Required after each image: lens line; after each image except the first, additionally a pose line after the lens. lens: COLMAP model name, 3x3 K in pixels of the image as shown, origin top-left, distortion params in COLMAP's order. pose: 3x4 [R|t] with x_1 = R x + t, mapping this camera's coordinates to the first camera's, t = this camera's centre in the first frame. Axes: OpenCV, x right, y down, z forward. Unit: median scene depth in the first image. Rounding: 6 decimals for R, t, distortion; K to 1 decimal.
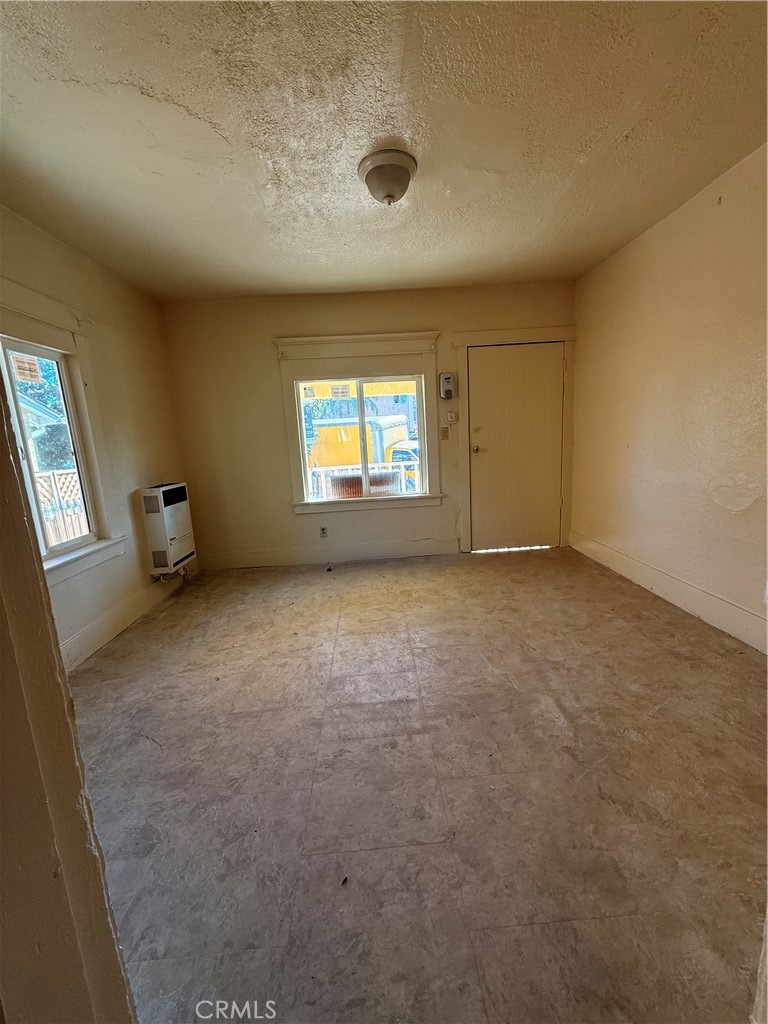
lens RADIAL K [[405.9, 0, 384.6], [0, 405.9, 509.8], [0, 0, 1]] dist [-0.001048, 0.000557]
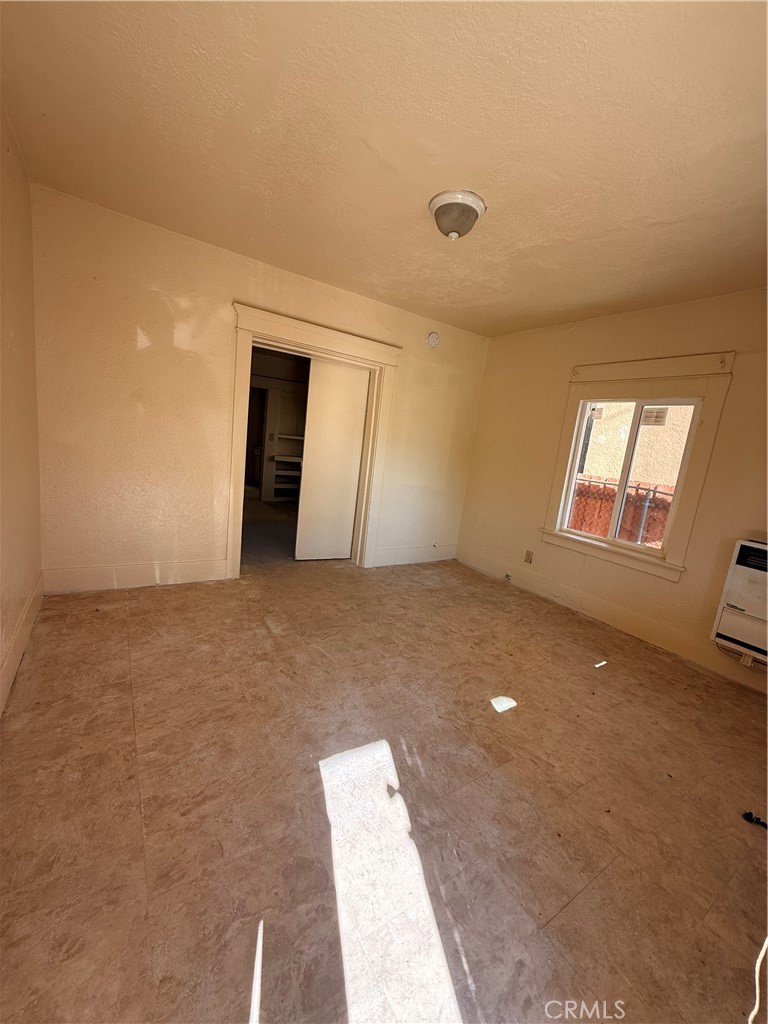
lens RADIAL K [[405.9, 0, 384.6], [0, 405.9, 509.8], [0, 0, 1]] dist [-0.001048, 0.000557]
pose [[-0.855651, 0.045100, -0.515584, 0.659581], [-0.156983, 0.926648, 0.341583, -0.387099], [0.493171, 0.373214, -0.785808, 1.787699]]
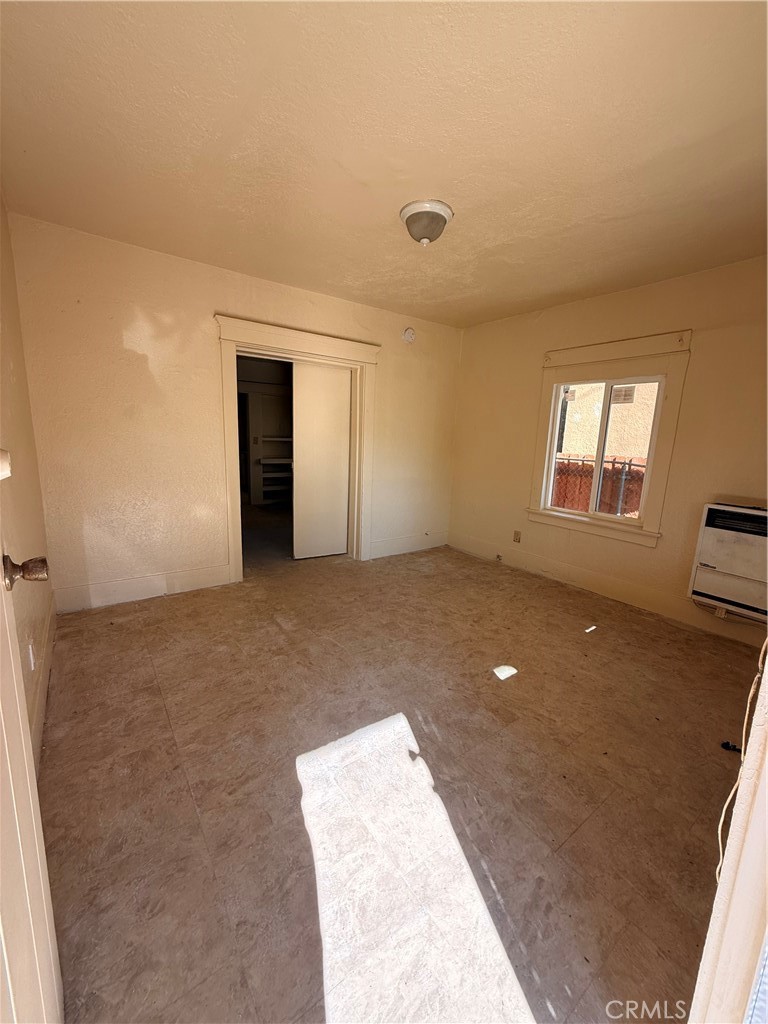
lens RADIAL K [[405.9, 0, 384.6], [0, 405.9, 509.8], [0, 0, 1]] dist [-0.001048, 0.000557]
pose [[-0.829791, 0.125891, -0.543690, 0.719086], [-0.090789, 0.930795, 0.354088, -0.409326], [0.550640, 0.343180, -0.760935, 1.823505]]
